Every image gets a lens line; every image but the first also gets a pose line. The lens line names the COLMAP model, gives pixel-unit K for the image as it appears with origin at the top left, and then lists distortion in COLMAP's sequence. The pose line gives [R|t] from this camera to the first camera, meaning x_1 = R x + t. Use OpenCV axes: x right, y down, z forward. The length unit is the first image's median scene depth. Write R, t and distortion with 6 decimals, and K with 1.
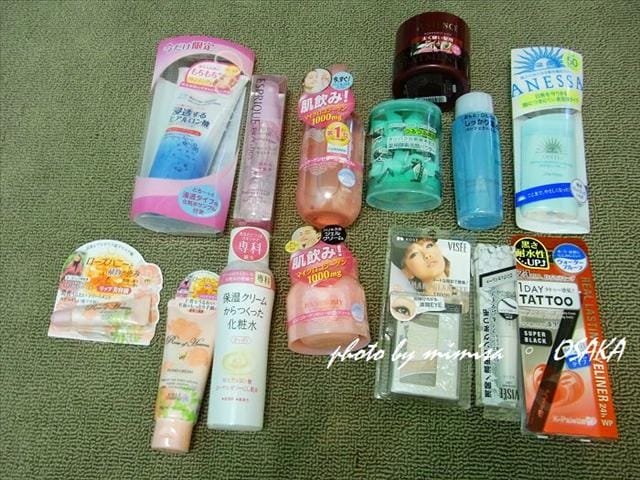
lens RADIAL K [[650.5, 0, 320.0], [0, 650.5, 240.0], [0, 0, 1]] dist [-0.166083, 0.321757]
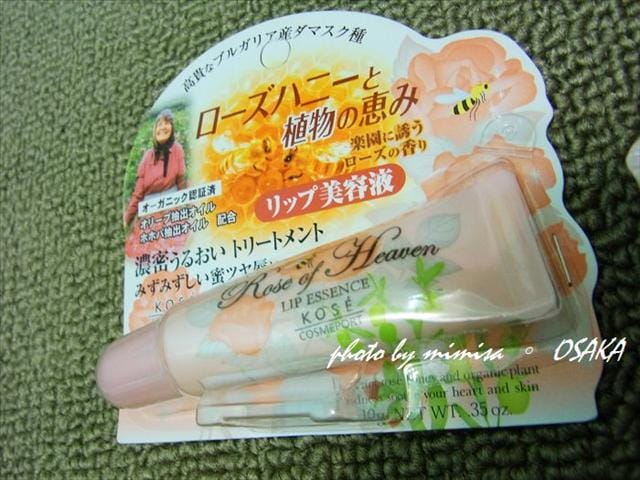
lens RADIAL K [[650.5, 0, 320.0], [0, 650.5, 240.0], [0, 0, 1]] dist [-0.166083, 0.321757]
pose [[0.928481, -0.255466, -0.269556, -0.269106], [0.264180, 0.964465, -0.004089, 0.094387], [0.261022, -0.067415, 0.962976, 0.787563]]
